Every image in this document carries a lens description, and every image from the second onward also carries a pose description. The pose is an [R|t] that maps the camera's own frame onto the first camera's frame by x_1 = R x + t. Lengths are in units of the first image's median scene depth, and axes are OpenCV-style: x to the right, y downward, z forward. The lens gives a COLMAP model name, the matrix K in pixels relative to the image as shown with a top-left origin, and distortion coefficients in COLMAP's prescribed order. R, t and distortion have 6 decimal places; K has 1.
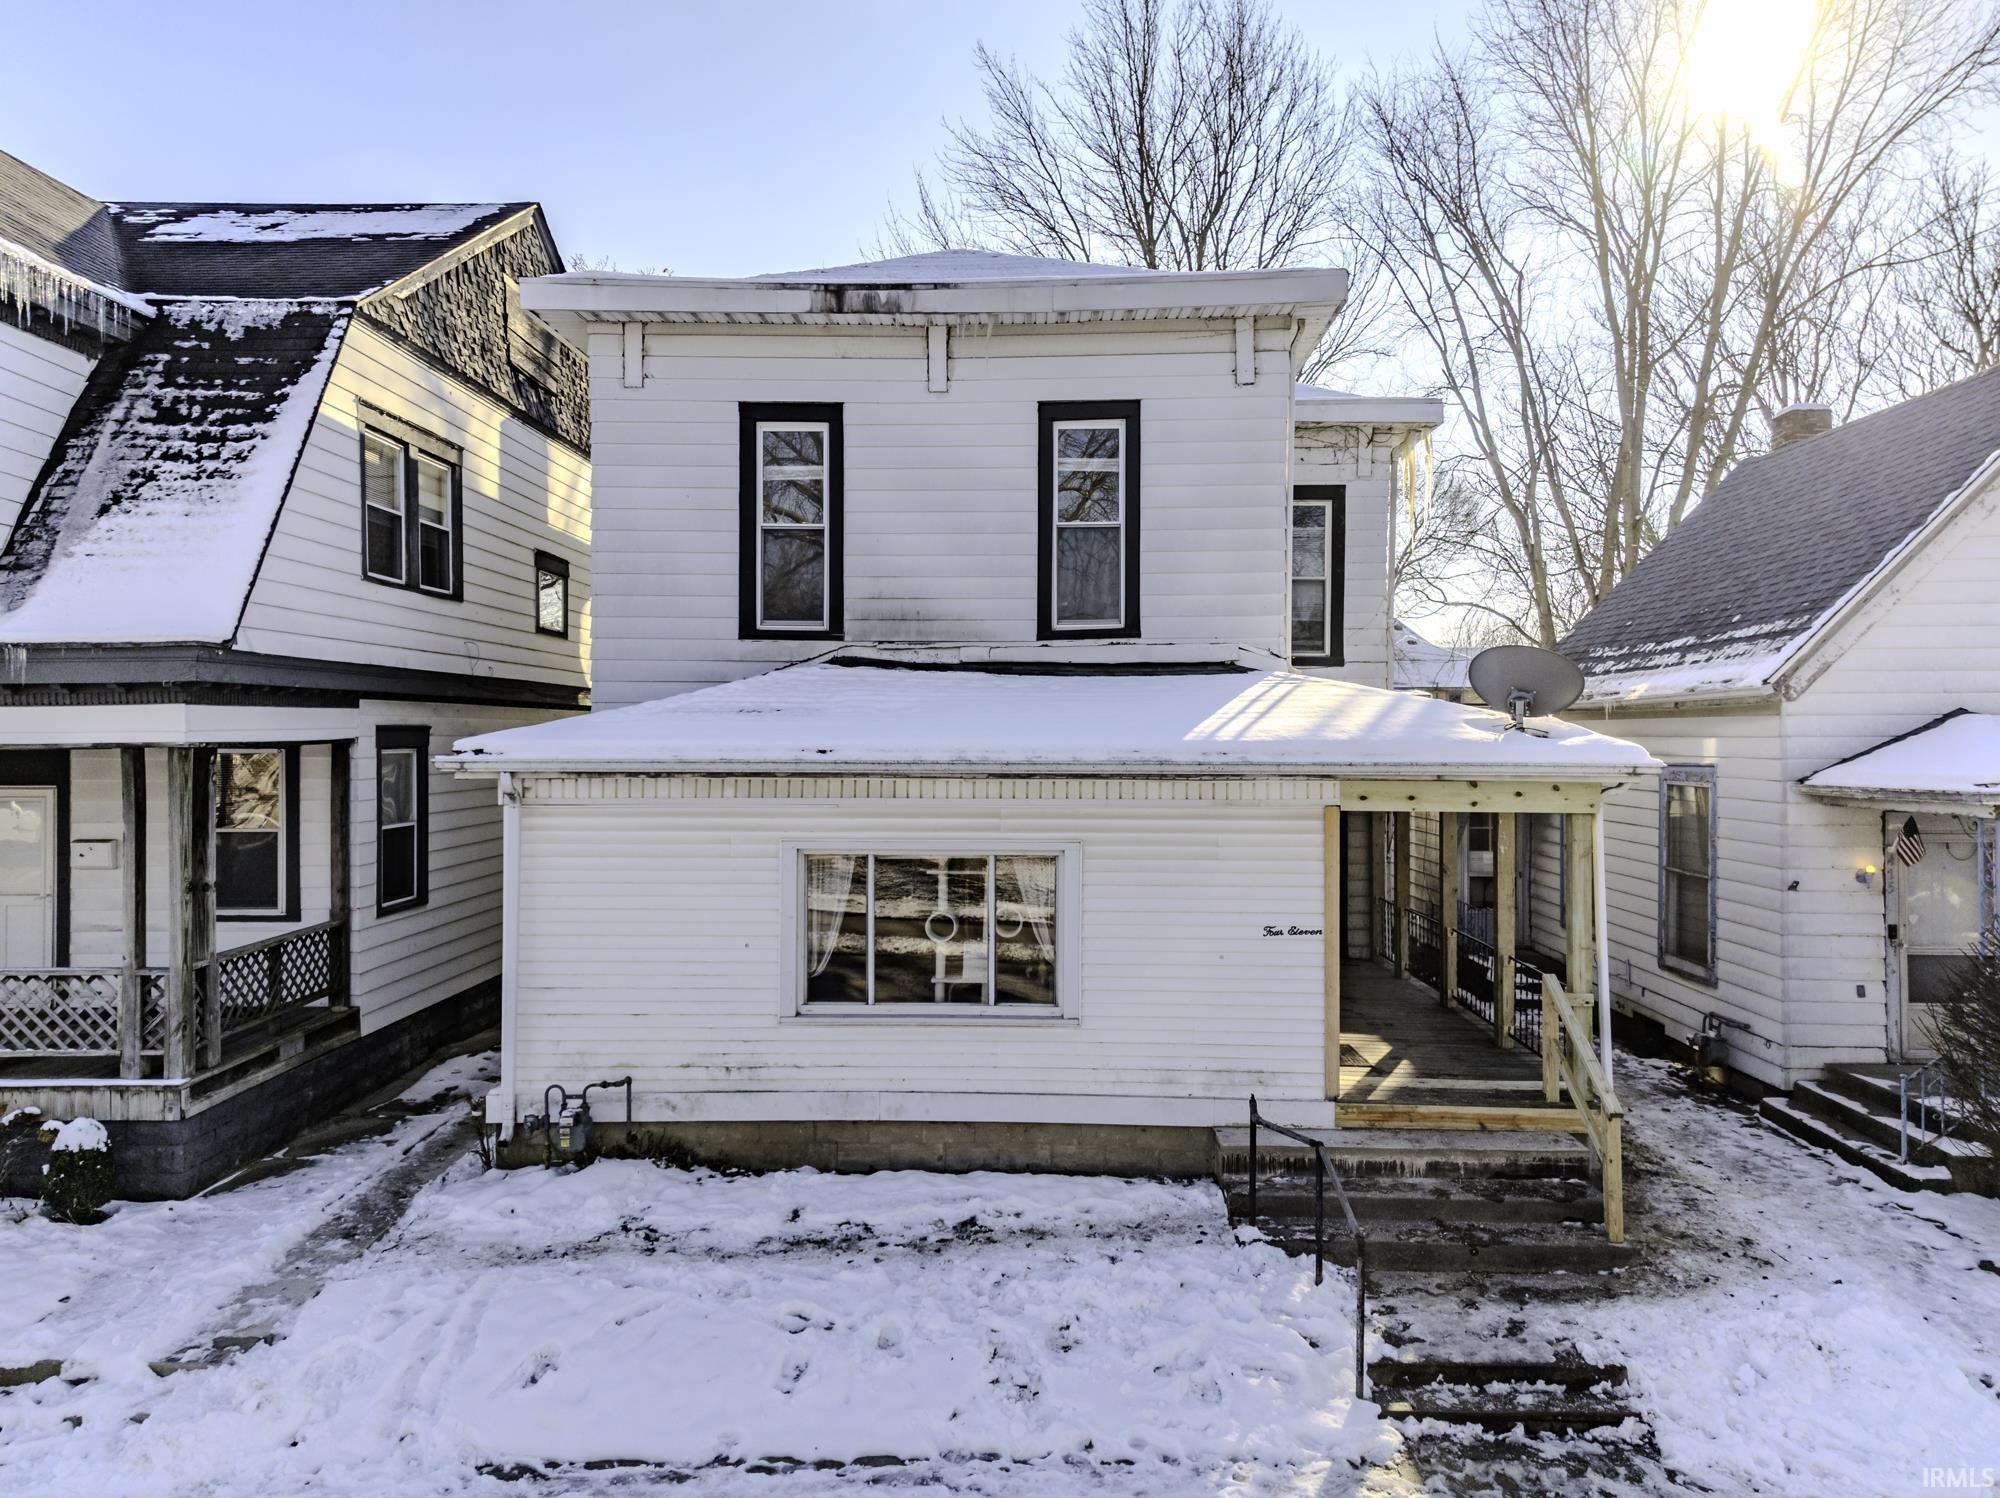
lens RADIAL K [[1421.9, 0, 1006.5], [0, 1421.9, 748.6], [0, 0, 1]] dist [0.047916, -0.002411]
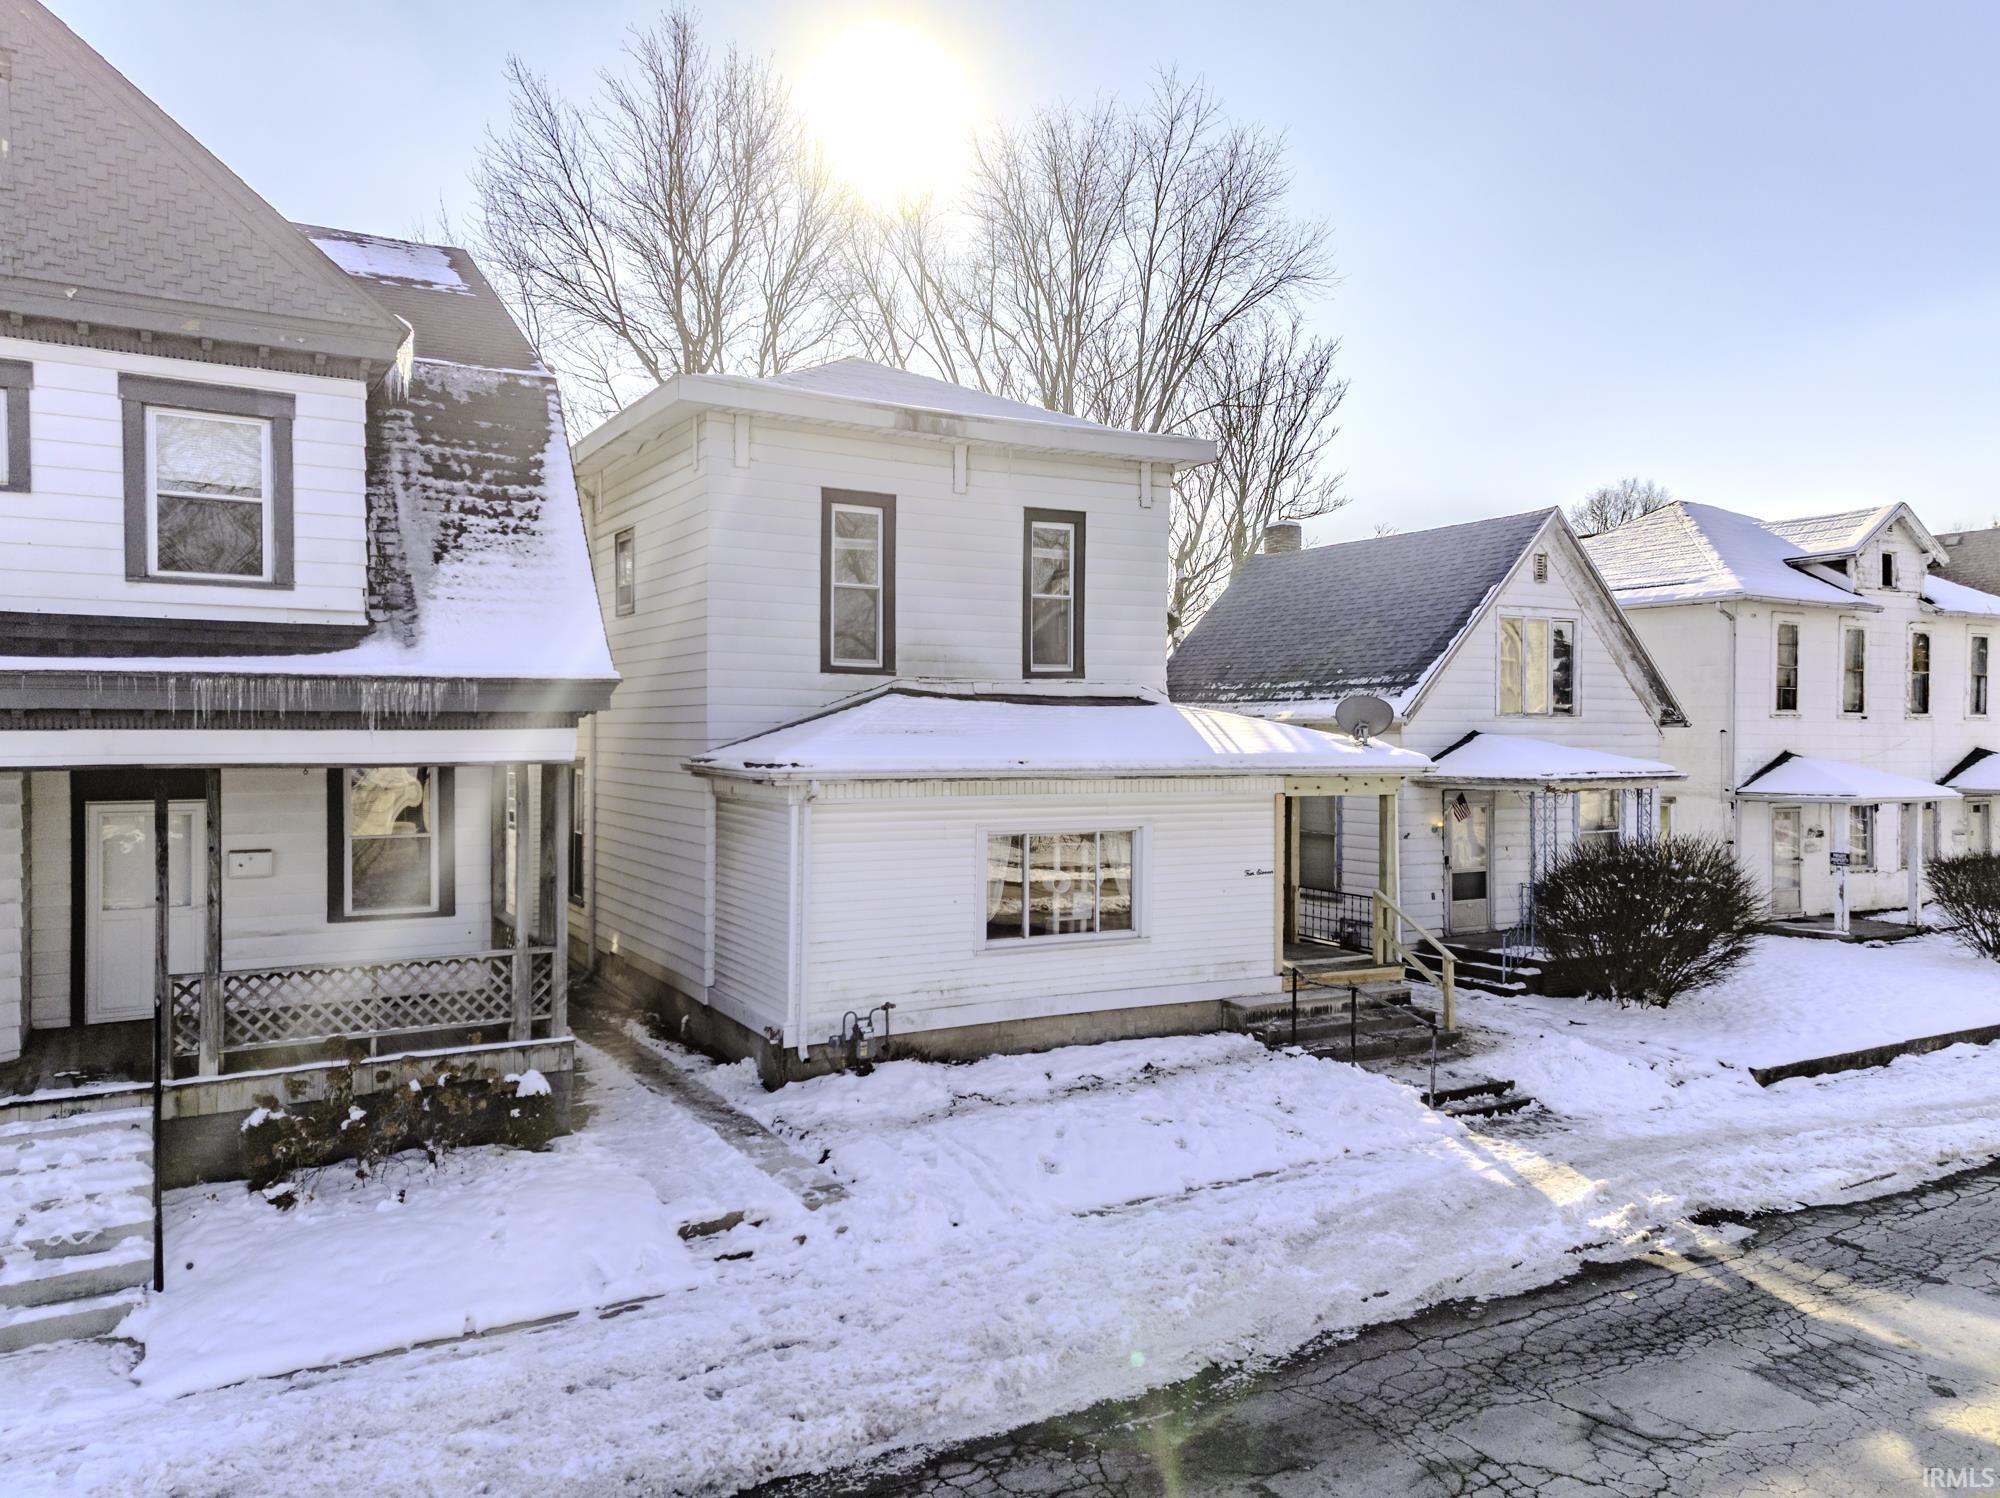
lens RADIAL K [[1431.8, 0, 1000.0], [0, 1431.8, 749.0], [0, 0, 1]] dist [0.065828, -0.003449]
pose [[0.855263, -0.004004, 0.518179, -0.873164], [0.000057, 0.999971, 0.007631, -0.022077], [-0.518194, -0.006497, 0.855238, -0.222297]]
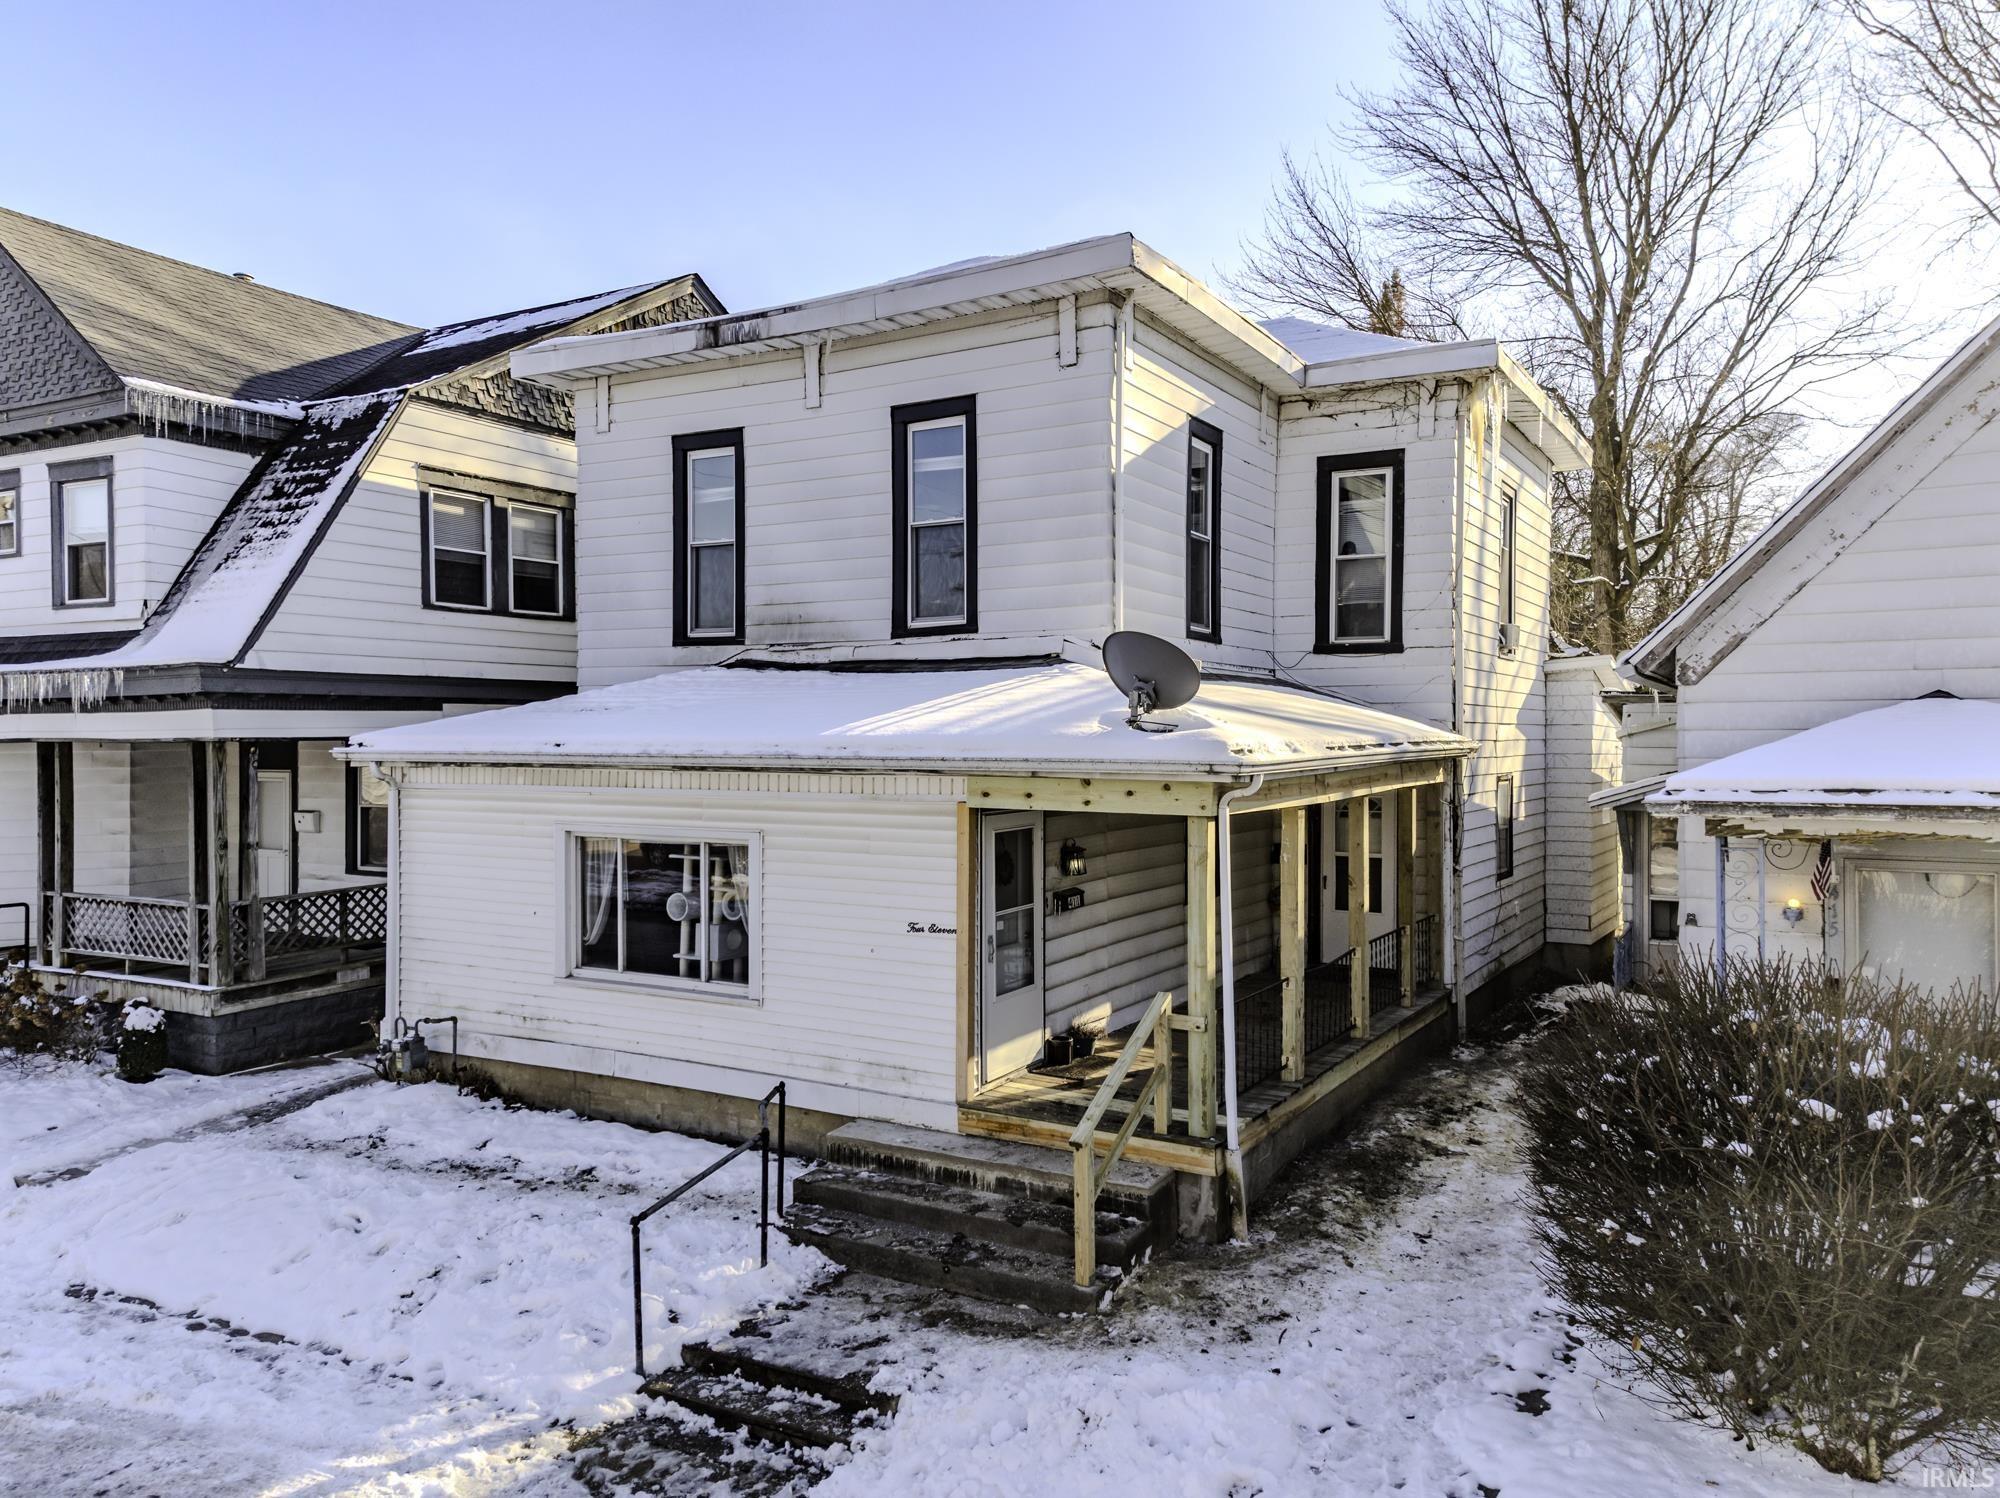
lens RADIAL K [[1421.9, 0, 1006.5], [0, 1421.9, 748.6], [0, 0, 1]] dist [0.047916, -0.002411]
pose [[0.882244, 0.003088, -0.470783, 0.703161], [-0.002344, 0.999995, 0.002167, 0.001435], [0.470787, -0.000808, 0.882247, 0.156765]]
